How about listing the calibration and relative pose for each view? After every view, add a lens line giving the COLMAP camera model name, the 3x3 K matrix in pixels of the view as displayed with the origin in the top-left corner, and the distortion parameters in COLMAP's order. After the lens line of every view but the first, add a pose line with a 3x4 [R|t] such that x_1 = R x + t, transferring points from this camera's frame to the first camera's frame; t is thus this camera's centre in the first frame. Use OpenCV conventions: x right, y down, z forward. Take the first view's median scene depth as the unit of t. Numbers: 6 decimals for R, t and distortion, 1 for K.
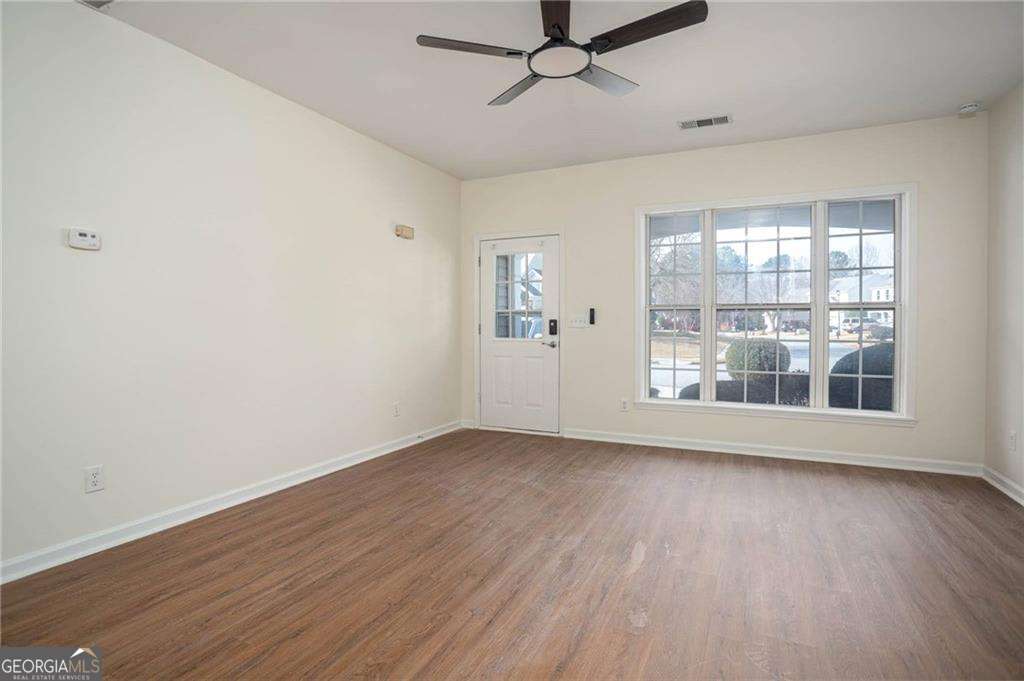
lens RADIAL K [[532.5, 0, 486.6], [0, 532.5, 343.8], [0, 0, 1]] dist [-0.012027, 0.003786]
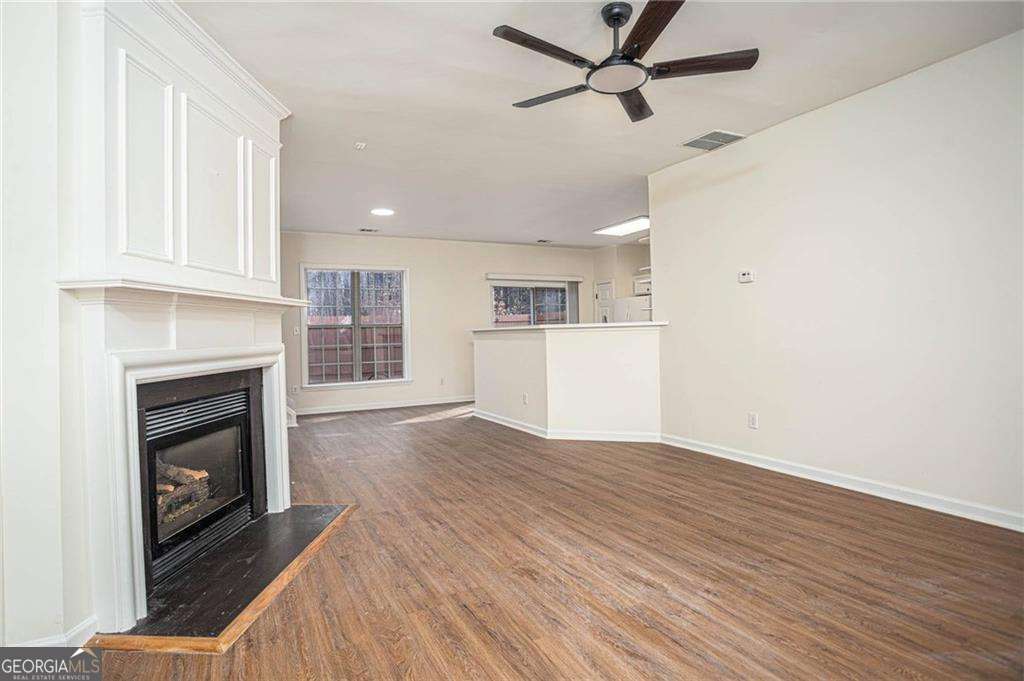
lens RADIAL K [[532.5, 0, 513.6], [0, 532.5, 338.6], [0, 0, 1]] dist [-0.012027, 0.003786]
pose [[-0.587905, 0.016402, -0.808764, 0.554924], [-0.006927, 0.999656, 0.025309, -0.021343], [0.808900, 0.020481, -0.587589, 0.726192]]
